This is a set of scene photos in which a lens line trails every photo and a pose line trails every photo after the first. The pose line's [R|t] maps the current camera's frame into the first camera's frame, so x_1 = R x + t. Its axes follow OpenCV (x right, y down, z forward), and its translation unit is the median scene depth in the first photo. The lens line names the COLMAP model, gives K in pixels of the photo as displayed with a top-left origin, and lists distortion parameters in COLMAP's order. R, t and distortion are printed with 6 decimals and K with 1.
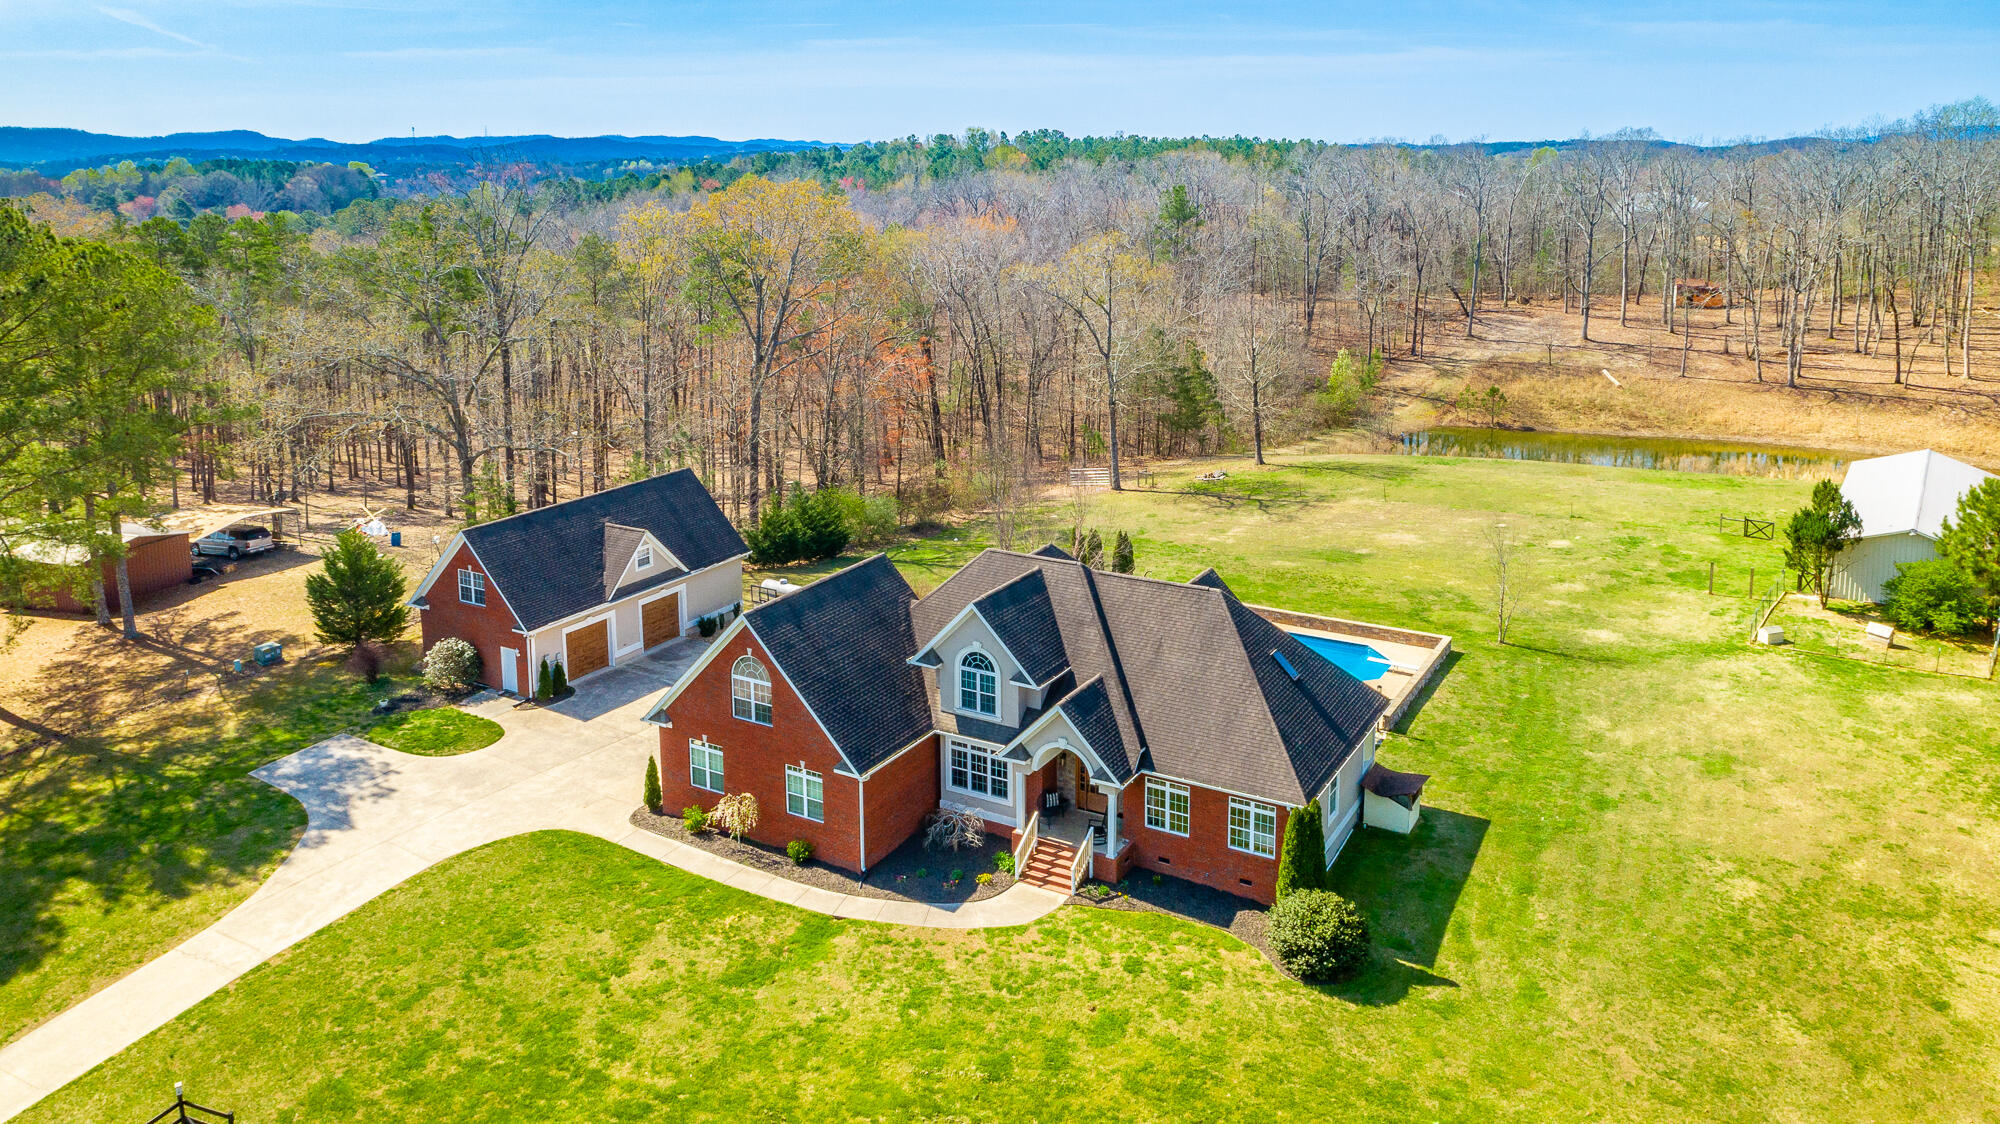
lens RADIAL K [[1395.2, 0, 998.0], [0, 1395.2, 333.5], [0, 0, 1]] dist [-0.009666, 0.000766]
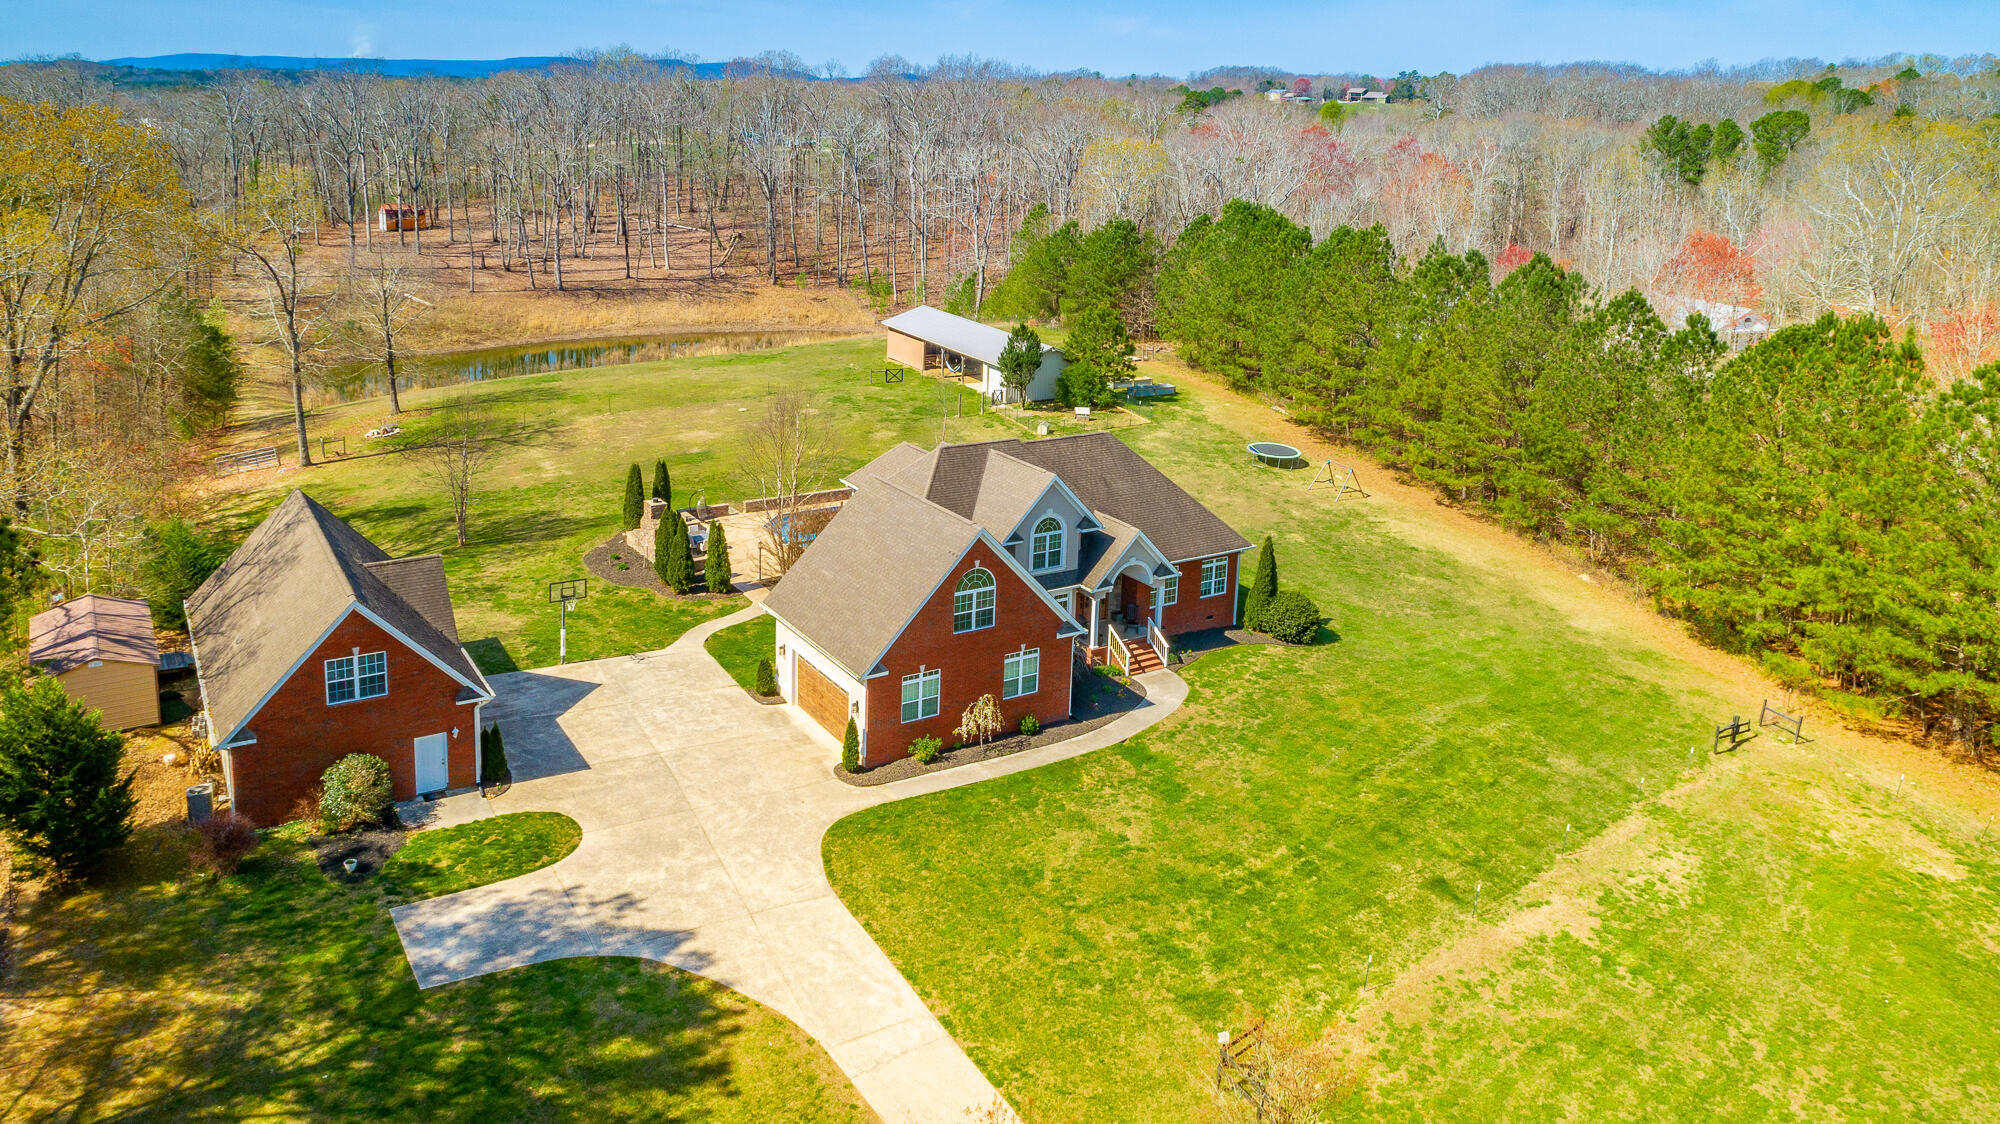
lens RADIAL K [[1395.2, 0, 954.6], [0, 1395.2, 542.3], [0, 0, 1]] dist [-0.009666, 0.000766]
pose [[0.472660, -0.249946, 0.845056, -1.030937], [0.082413, 0.967269, 0.239998, -0.034627], [-0.877383, -0.043794, 0.477788, 0.515976]]
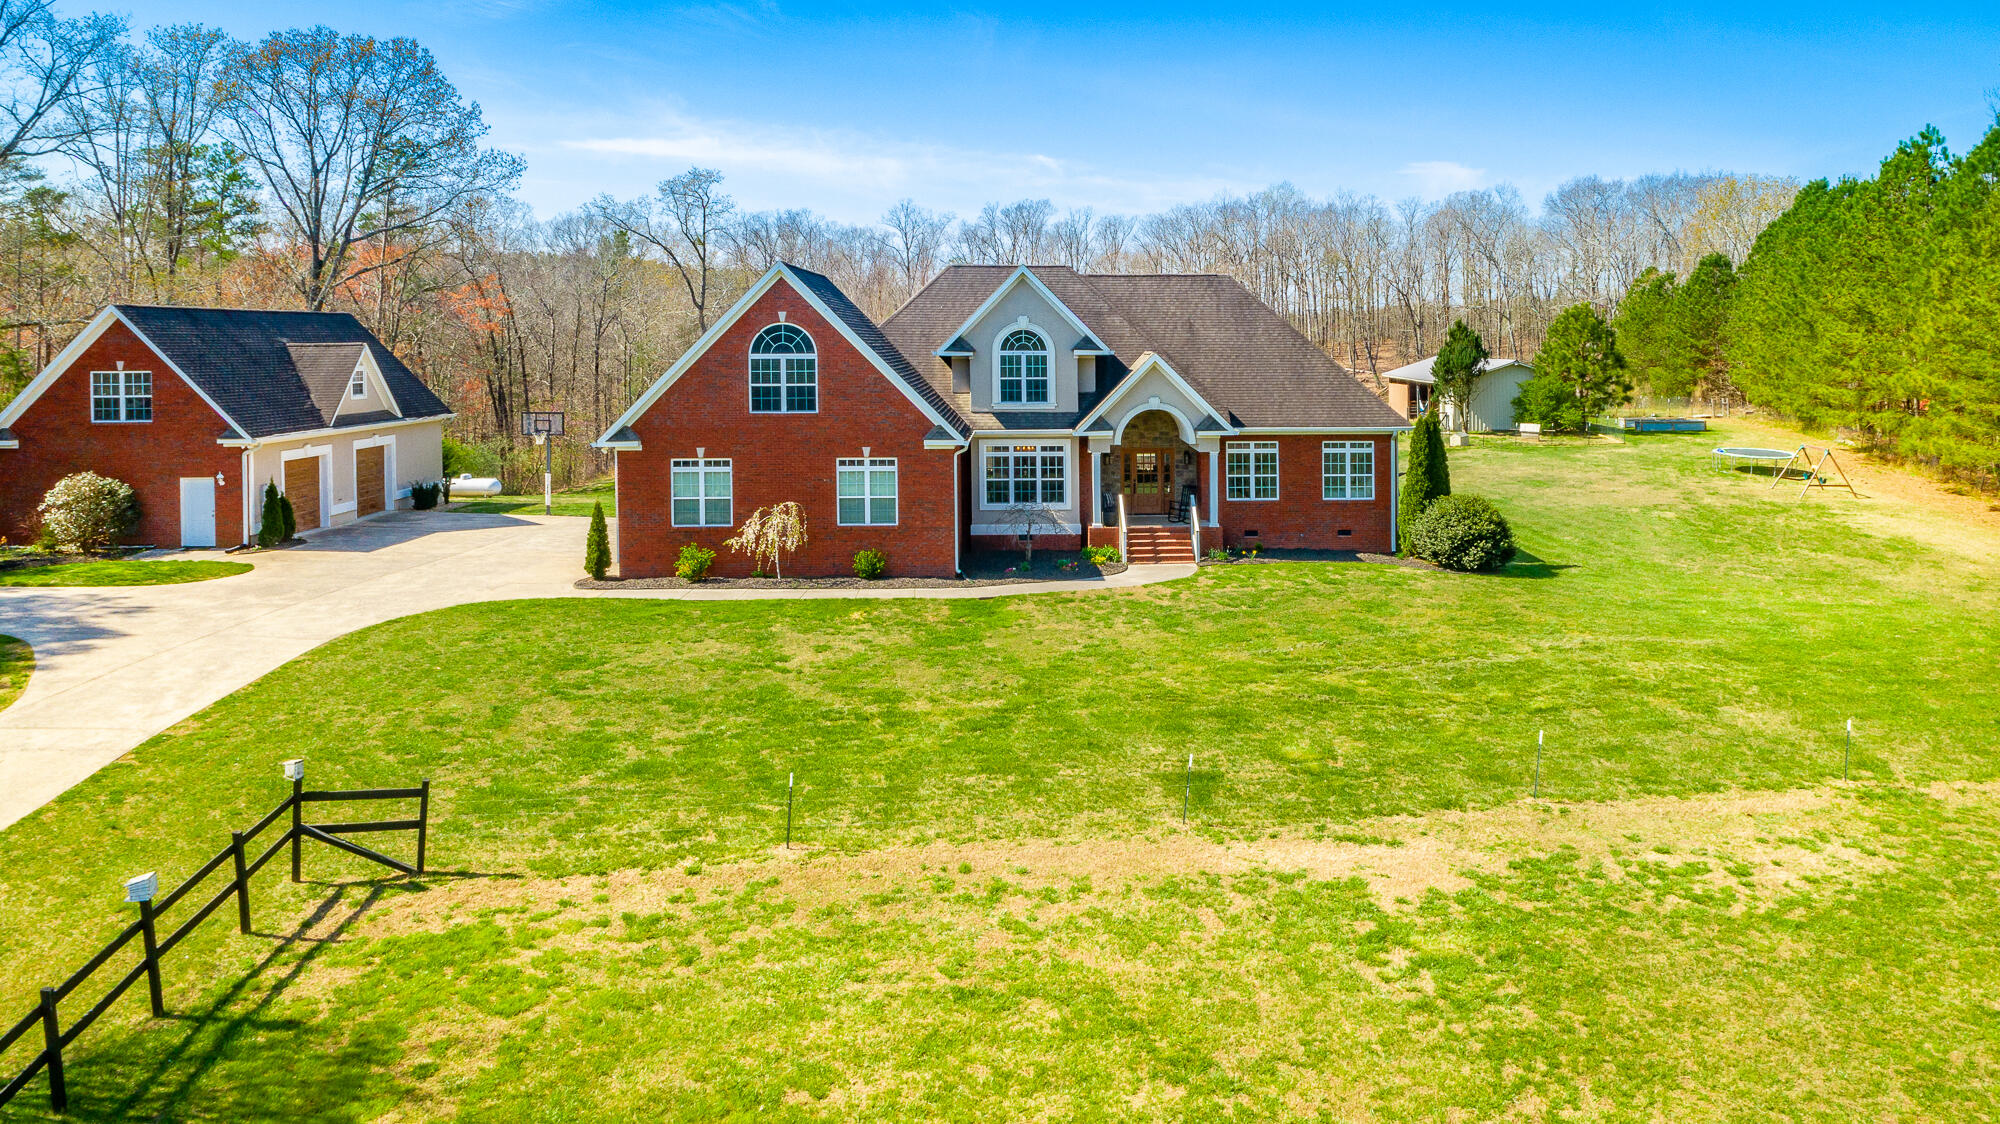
lens RADIAL K [[1395.2, 0, 1053.9], [0, 1395.2, 516.3], [0, 0, 1]] dist [-0.009666, 0.000766]
pose [[0.849549, -0.063859, 0.523630, -0.445897], [0.066865, 0.997675, 0.013187, 0.331236], [-0.523255, 0.023809, 0.851844, 0.276932]]
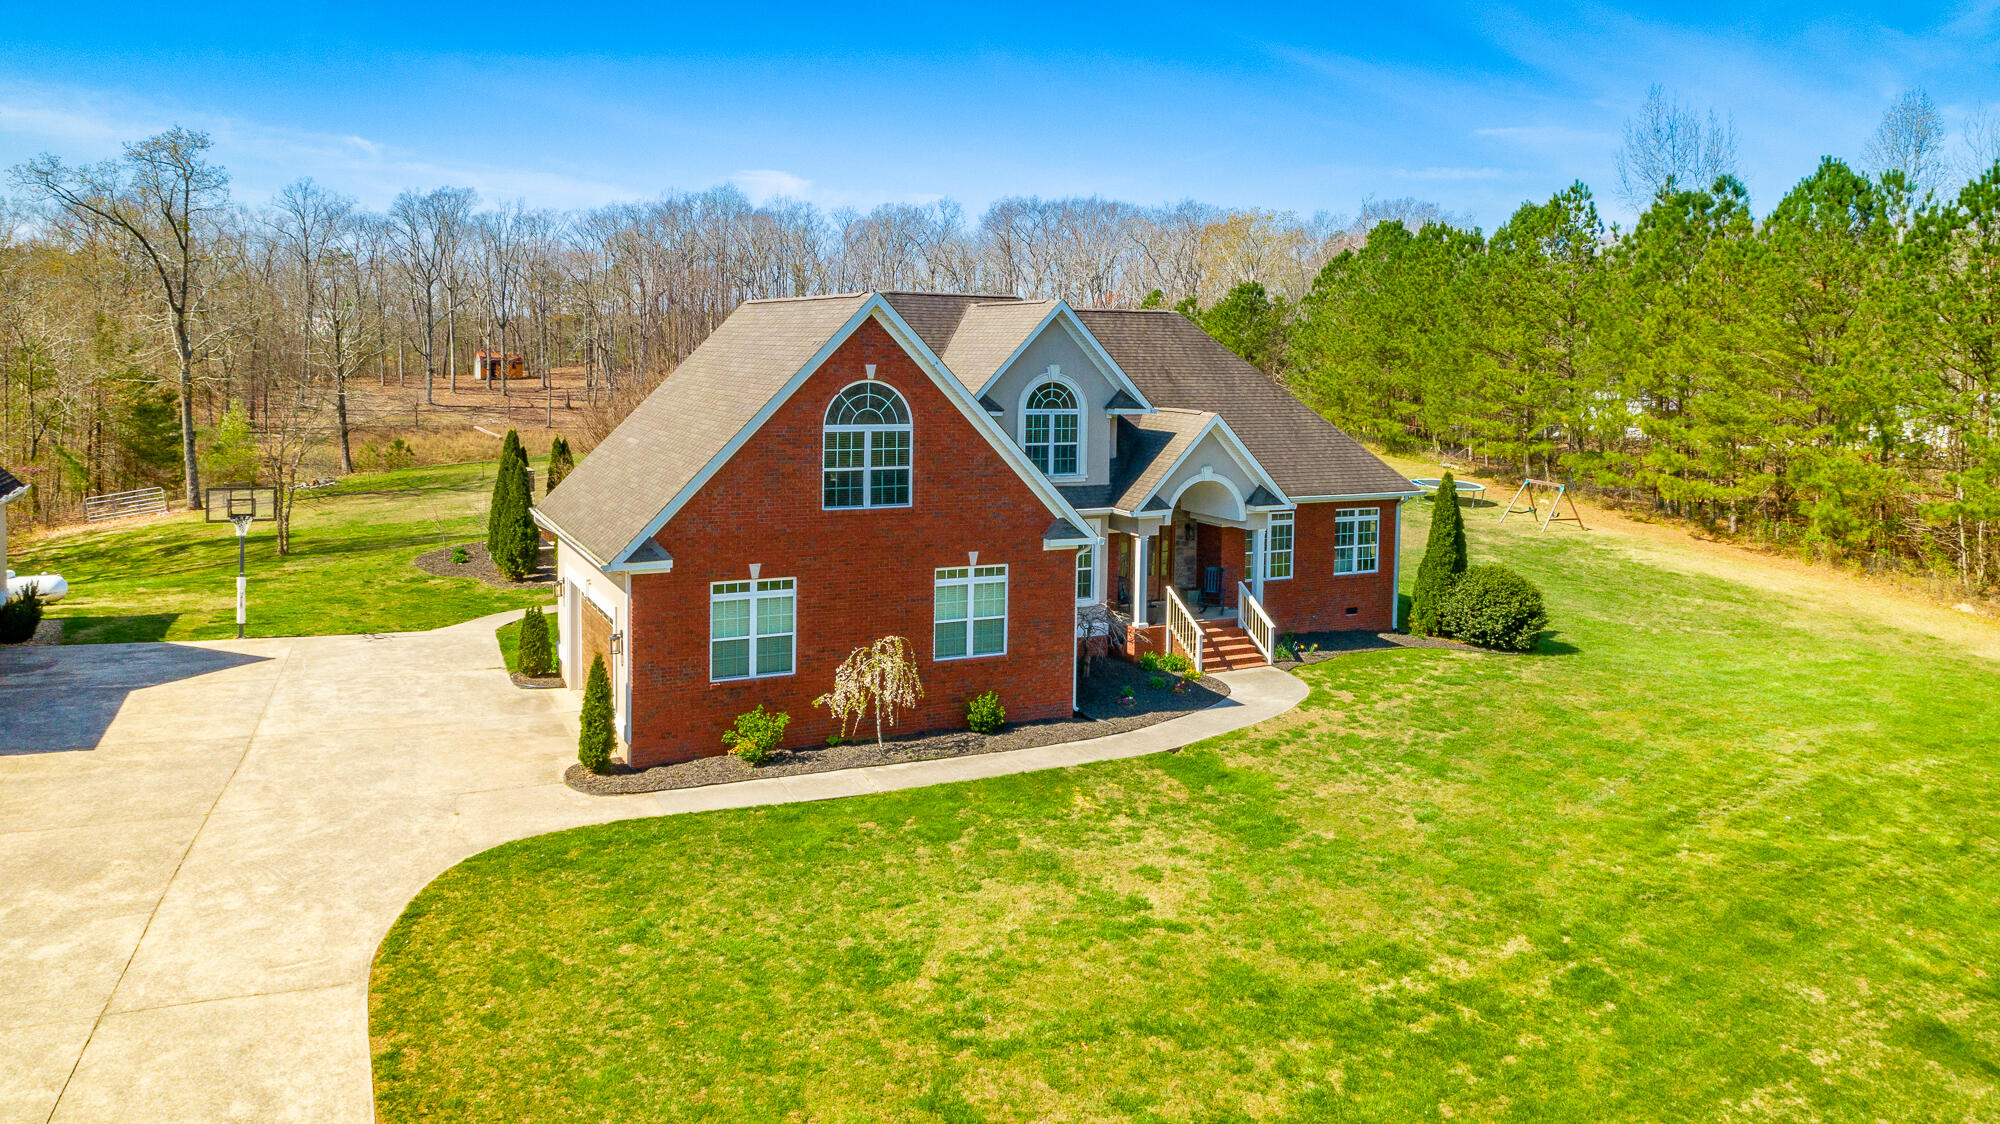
lens RADIAL K [[1395.2, 0, 984.2], [0, 1395.2, 483.1], [0, 0, 1]] dist [-0.009666, 0.000766]
pose [[0.552130, -0.069579, 0.830850, -0.585941], [0.087325, 0.995857, 0.025367, 0.256872], [-0.829173, 0.058548, 0.555918, 0.660999]]
